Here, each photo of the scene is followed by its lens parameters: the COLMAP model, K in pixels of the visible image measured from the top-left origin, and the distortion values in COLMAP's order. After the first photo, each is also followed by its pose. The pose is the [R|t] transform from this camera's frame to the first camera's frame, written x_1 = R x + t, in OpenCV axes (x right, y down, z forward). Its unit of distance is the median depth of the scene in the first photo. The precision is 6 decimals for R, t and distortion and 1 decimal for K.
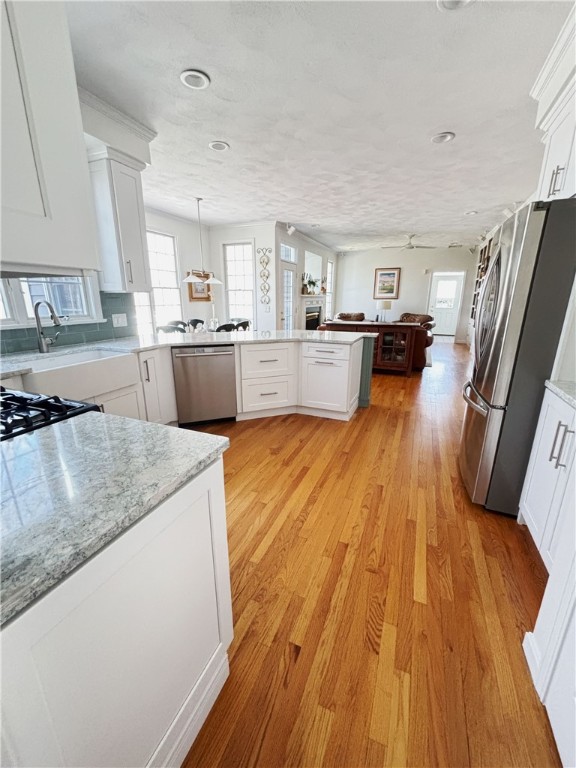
lens RADIAL K [[309.0, 0, 288.0], [0, 309.0, 384.0], [0, 0, 1]] dist [0.000490, 0.000128]
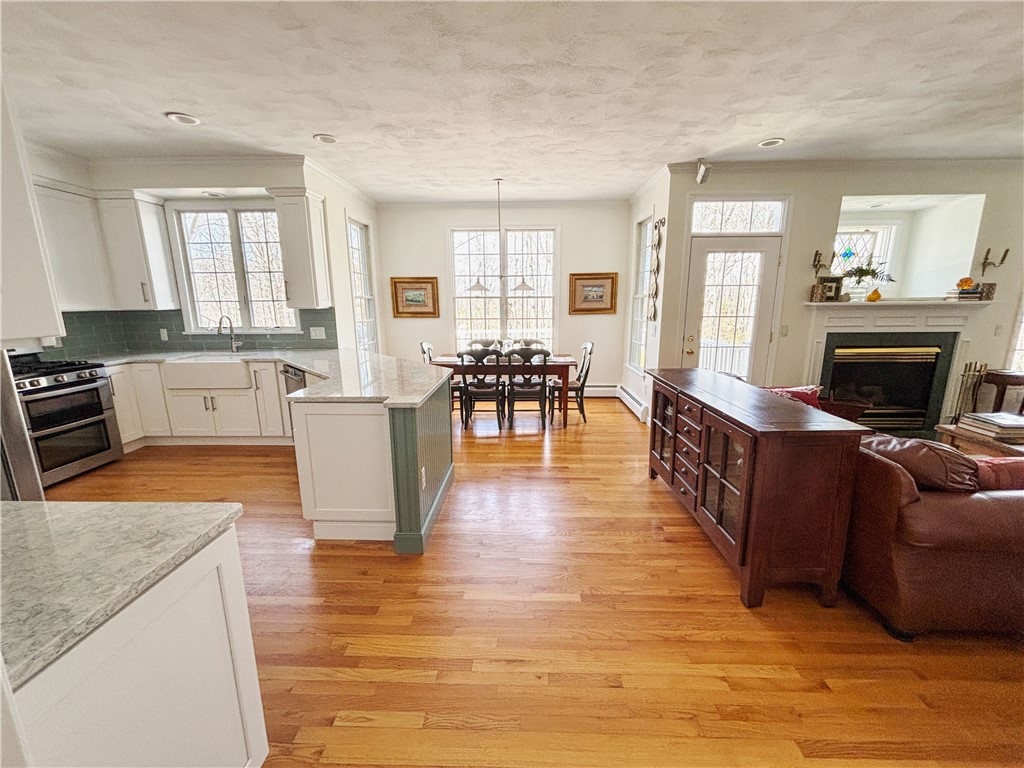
lens RADIAL K [[414.9, 0, 512.0], [0, 414.9, 384.0], [0, 0, 1]] dist [0.004252, 0.000485]
pose [[0.382932, 0.177478, -0.906567, 0.416521], [-0.243350, 0.966088, 0.086340, -0.128824], [0.891148, 0.187550, 0.413136, 0.413774]]
